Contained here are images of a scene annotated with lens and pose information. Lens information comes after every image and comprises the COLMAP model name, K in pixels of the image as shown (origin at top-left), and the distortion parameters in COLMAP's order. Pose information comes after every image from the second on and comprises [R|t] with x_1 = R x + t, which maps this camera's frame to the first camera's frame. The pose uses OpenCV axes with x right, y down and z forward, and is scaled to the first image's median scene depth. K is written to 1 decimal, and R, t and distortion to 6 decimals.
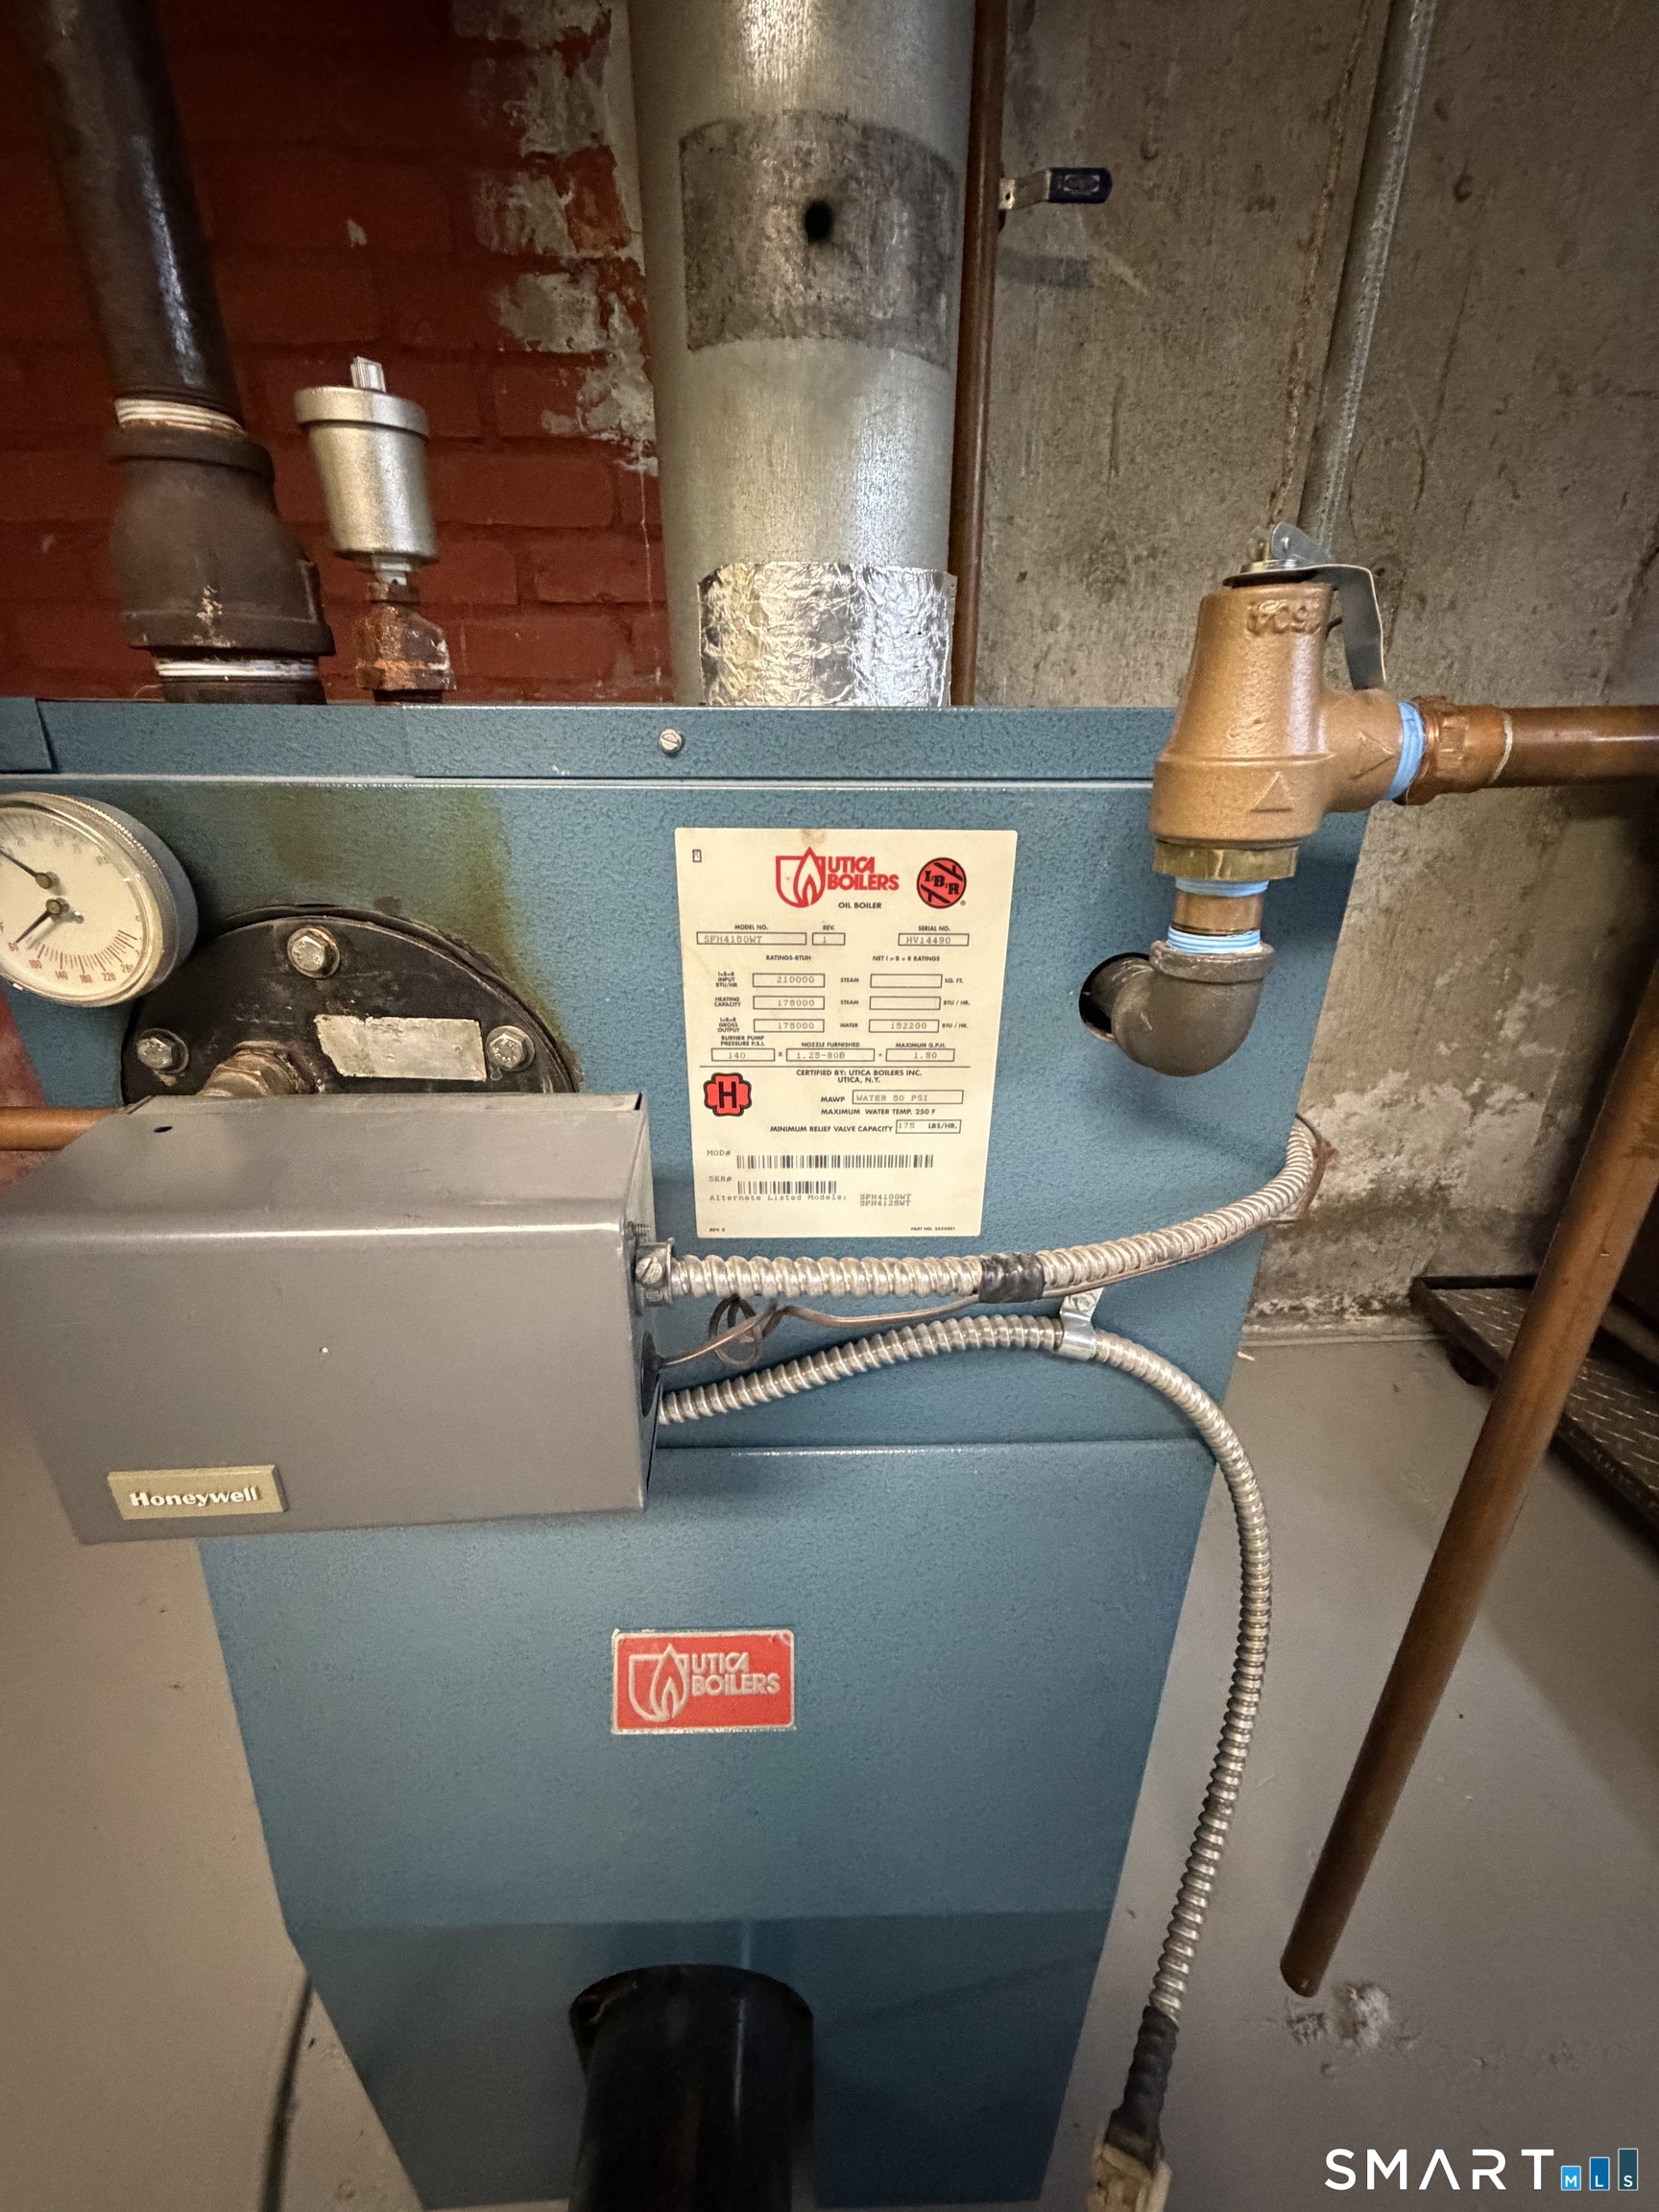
lens RADIAL K [[890.3, 0, 832.8], [0, 890.3, 1106.0], [0, 0, 1]] dist [0.002278, 0.000012]
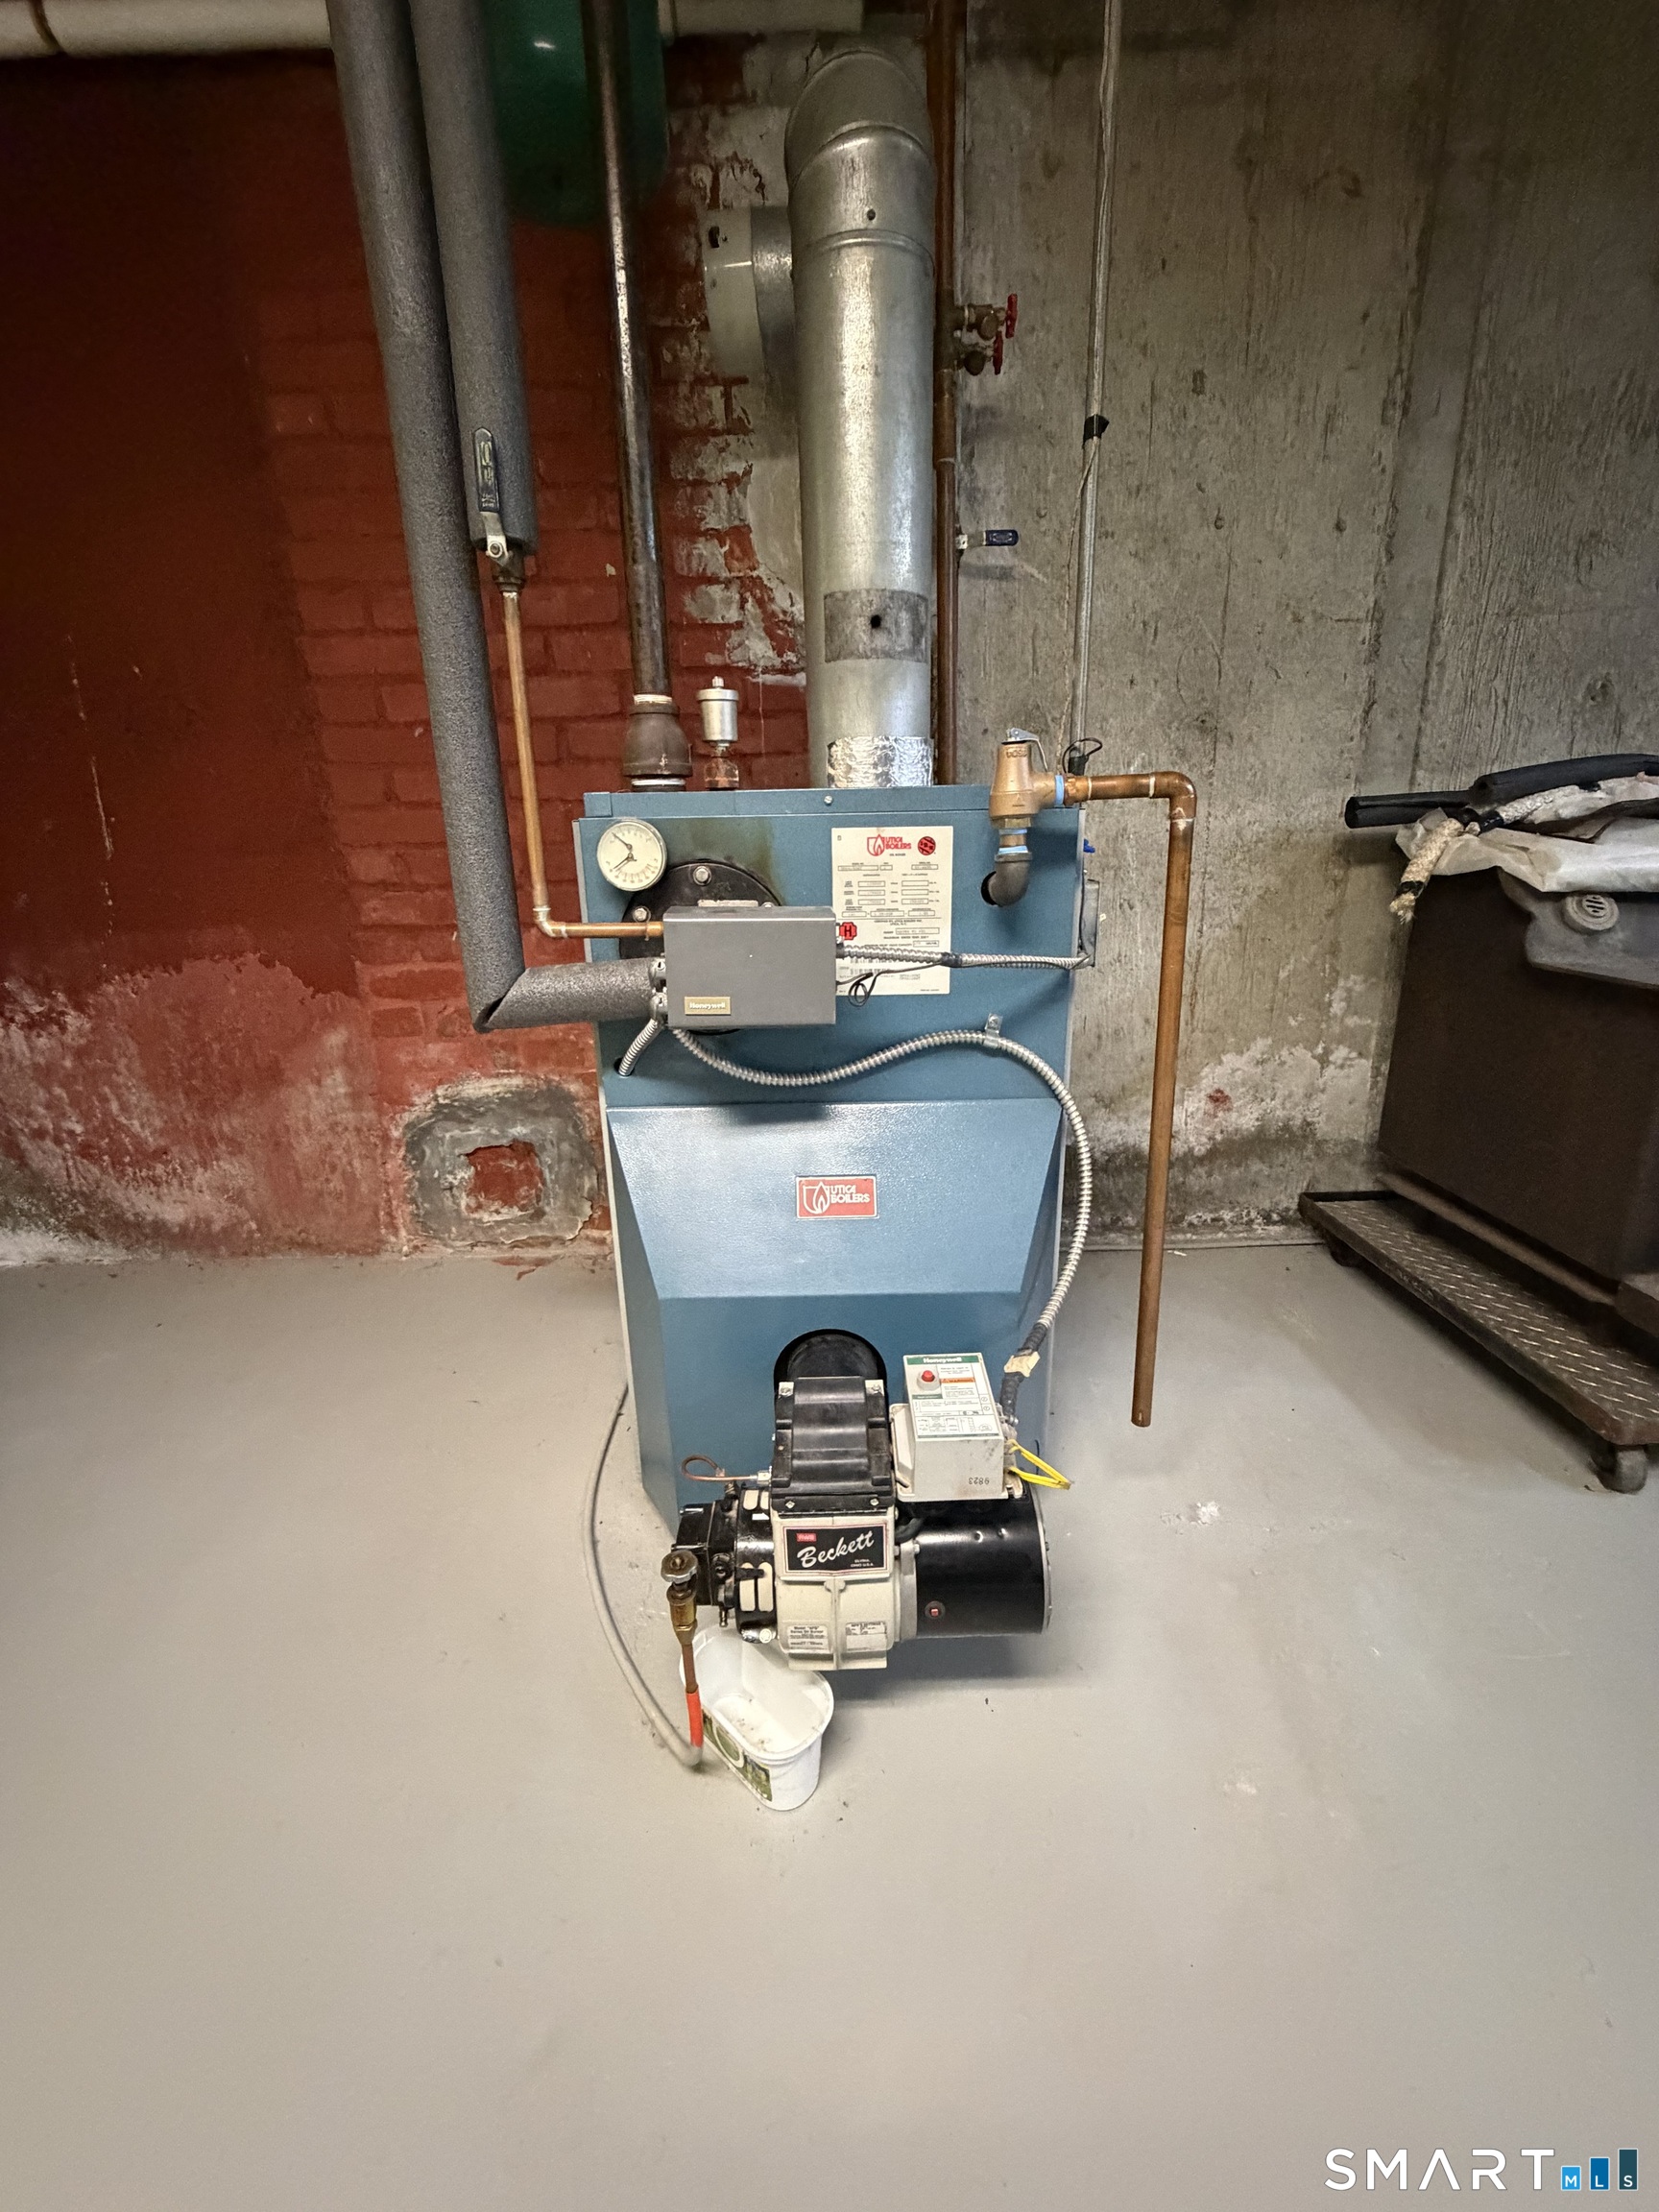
lens RADIAL K [[890.3, 0, 835.0], [0, 890.3, 1105.1], [0, 0, 1]] dist [0.002278, 0.000012]
pose [[0.999367, -0.019823, -0.029551, -0.040594], [0.015793, 0.991273, -0.130877, 0.377586], [0.031888, 0.130327, 0.990958, -0.686823]]
